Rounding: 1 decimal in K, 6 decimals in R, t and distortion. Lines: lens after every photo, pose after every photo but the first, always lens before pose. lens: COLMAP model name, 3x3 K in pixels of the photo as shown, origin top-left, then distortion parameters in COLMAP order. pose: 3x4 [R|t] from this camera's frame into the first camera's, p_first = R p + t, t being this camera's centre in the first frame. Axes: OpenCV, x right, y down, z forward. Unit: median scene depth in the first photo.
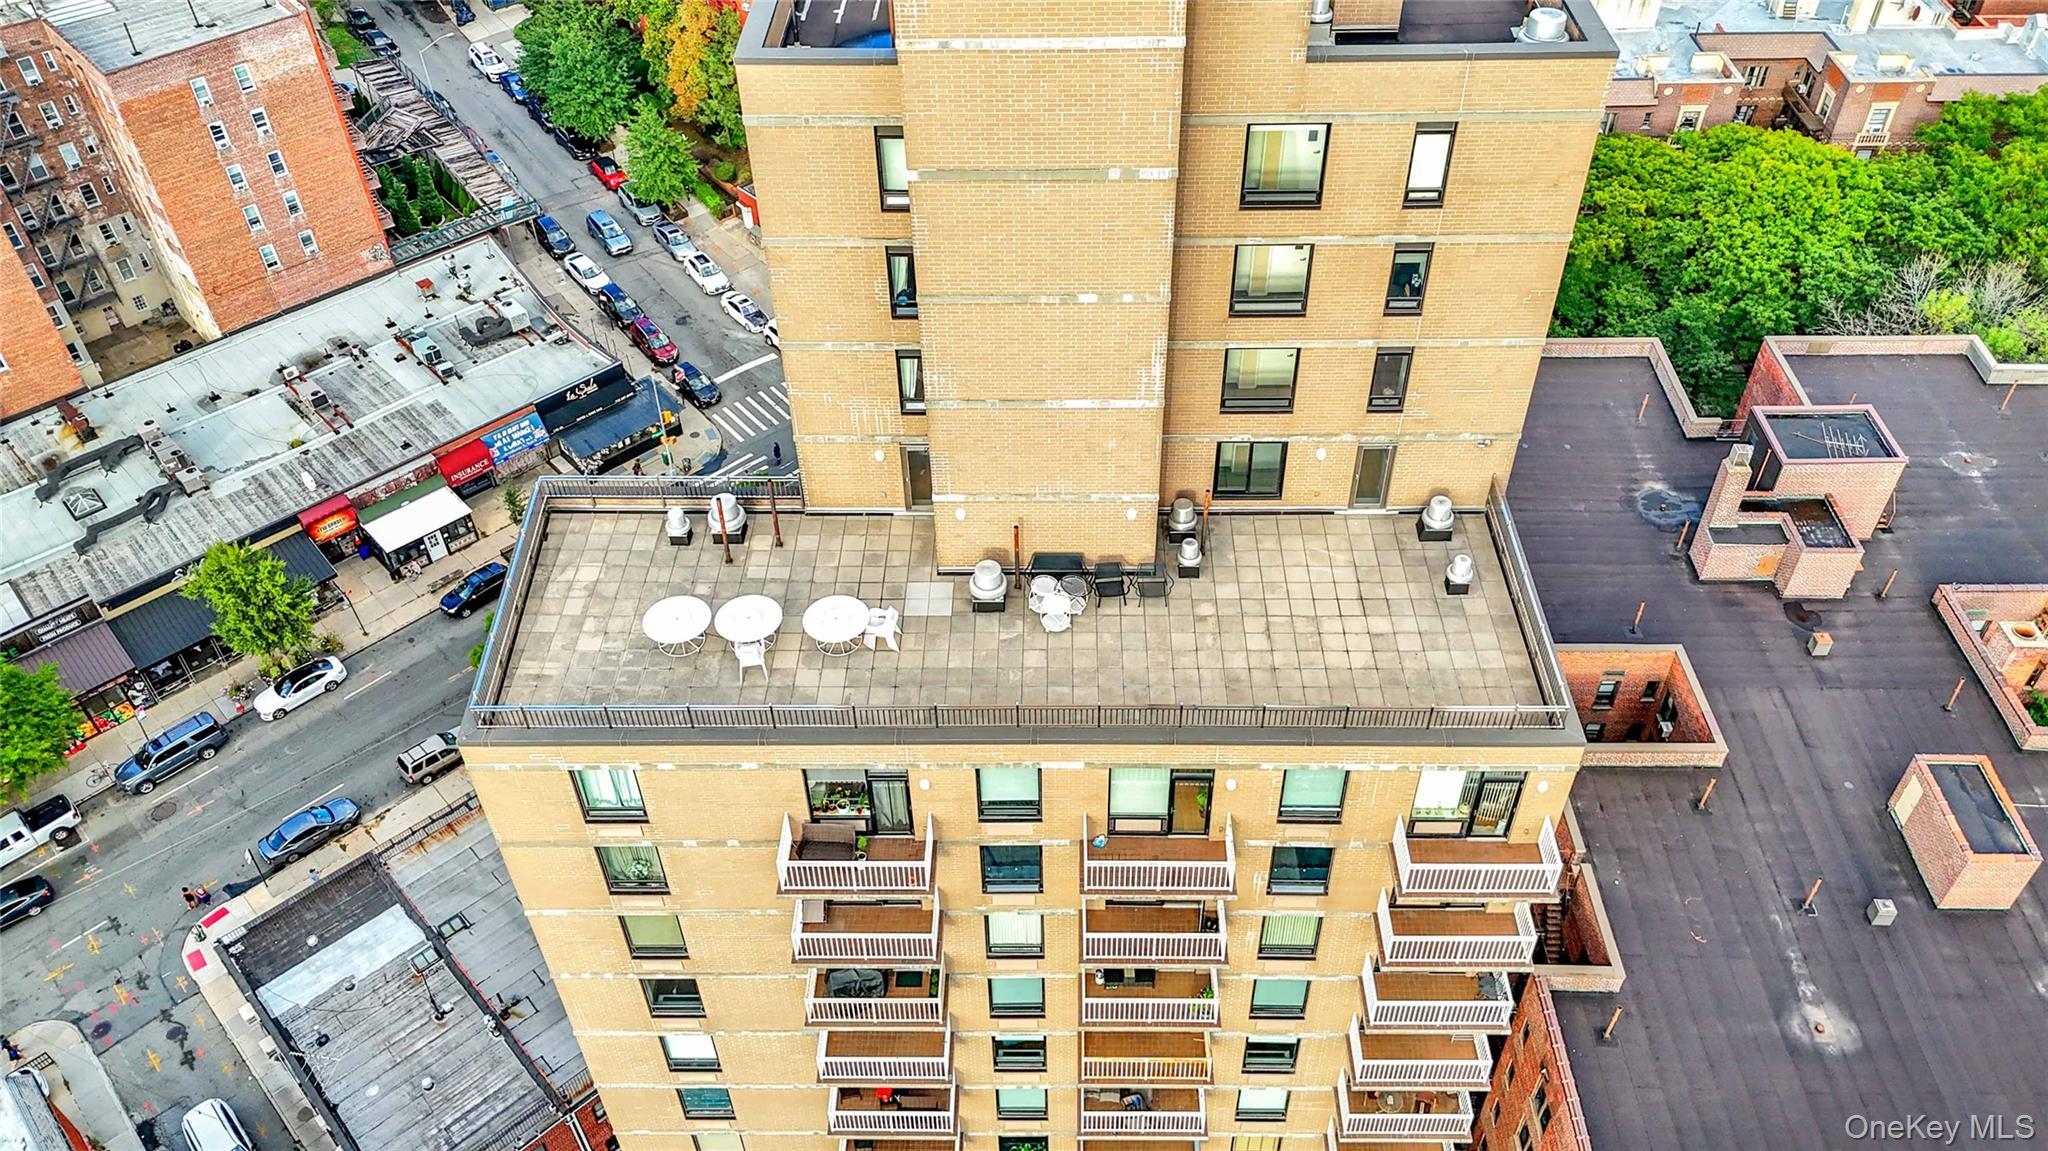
lens RADIAL K [[1487.9, 0, 1024.0], [0, 1487.9, 575.5], [0, 0, 1]] dist [0.004164, 0.001625]
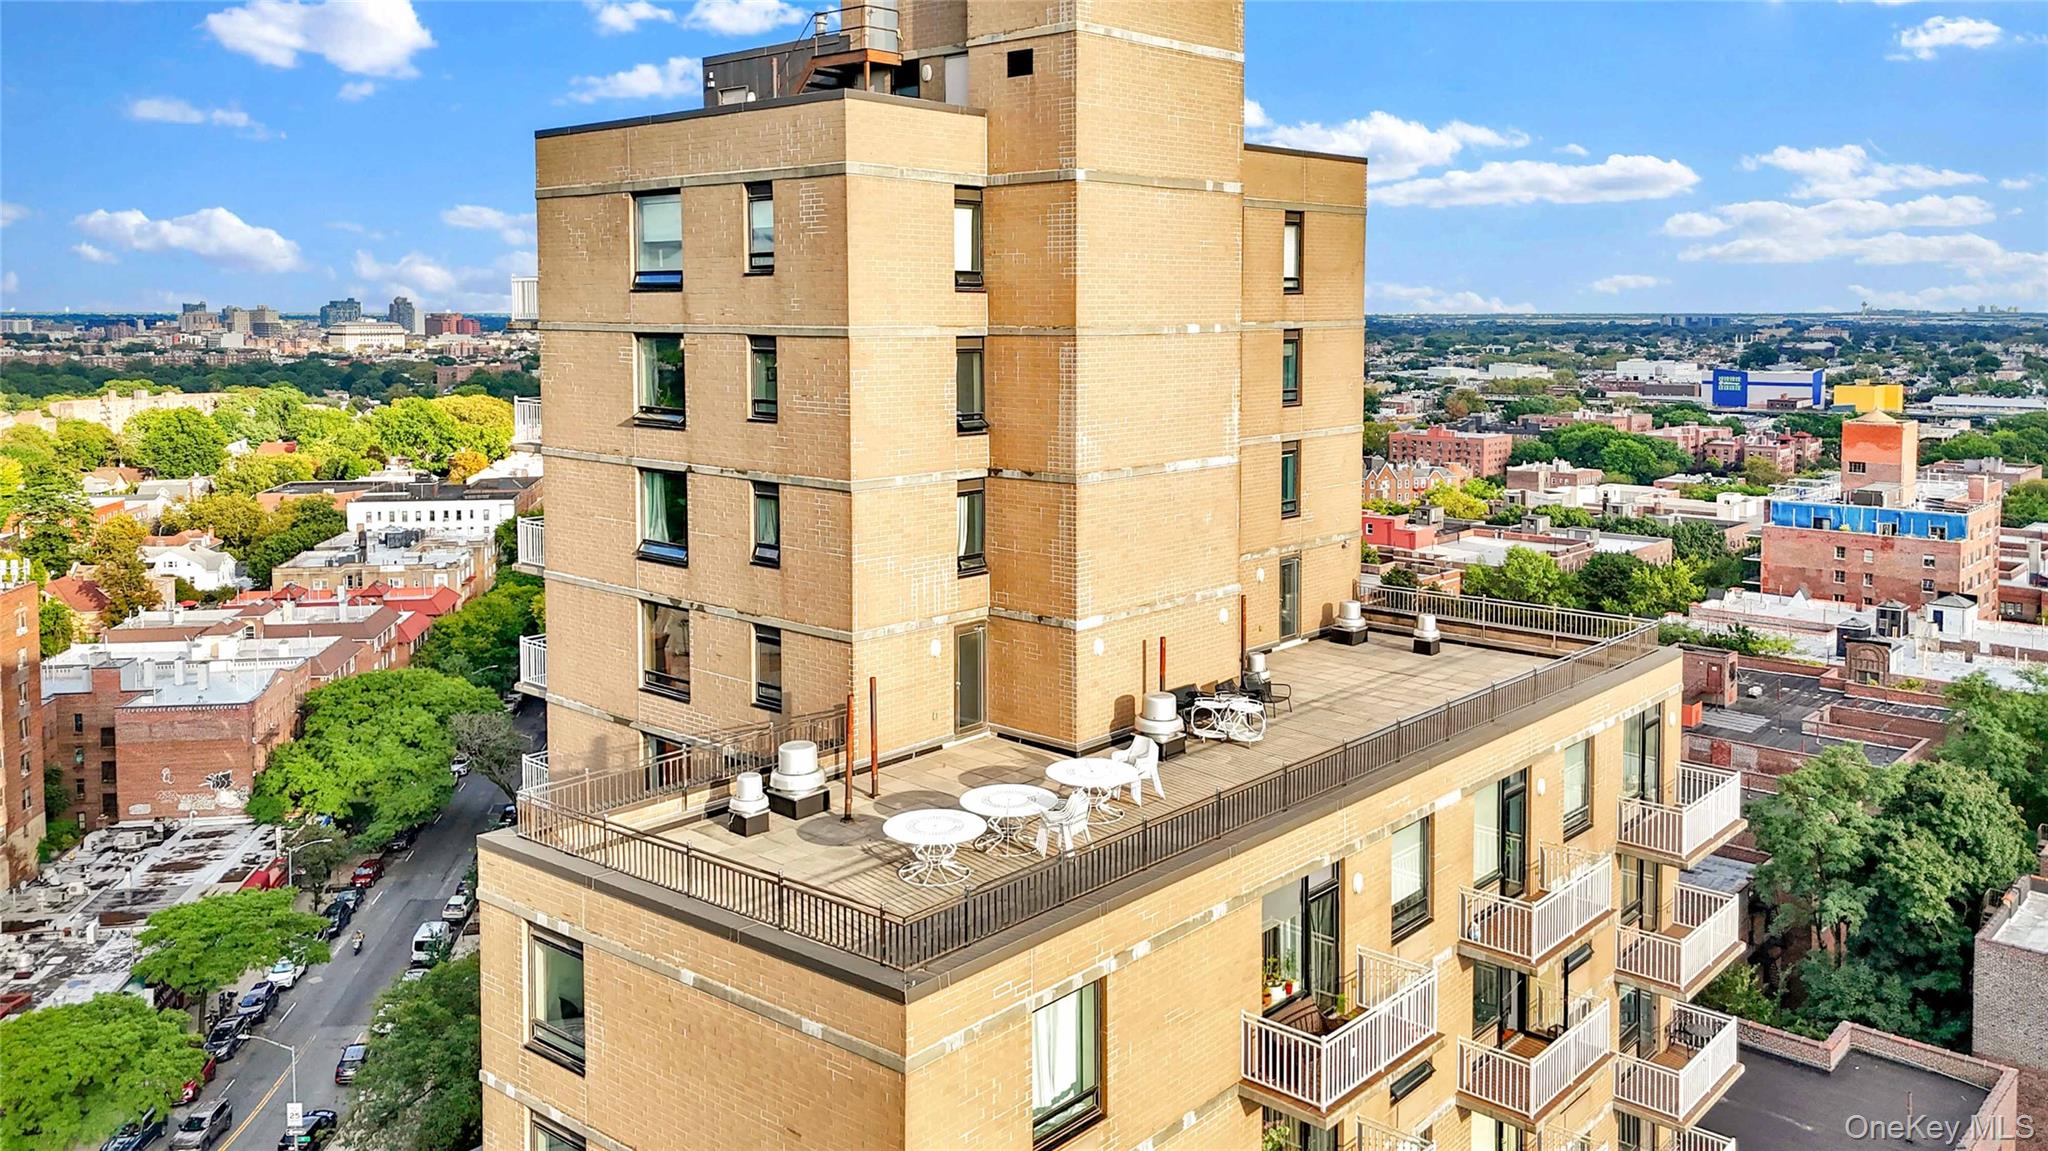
lens RADIAL K [[1637.7, 0, 1024.0], [0, 1637.7, 575.5], [0, 0, 1]] dist [-0.004225, -0.000499]
pose [[0.643212, -0.095386, 0.759723, -0.848020], [0.517536, 0.785403, -0.339556, 0.242588], [-0.564300, 0.611590, 0.554547, 0.570156]]
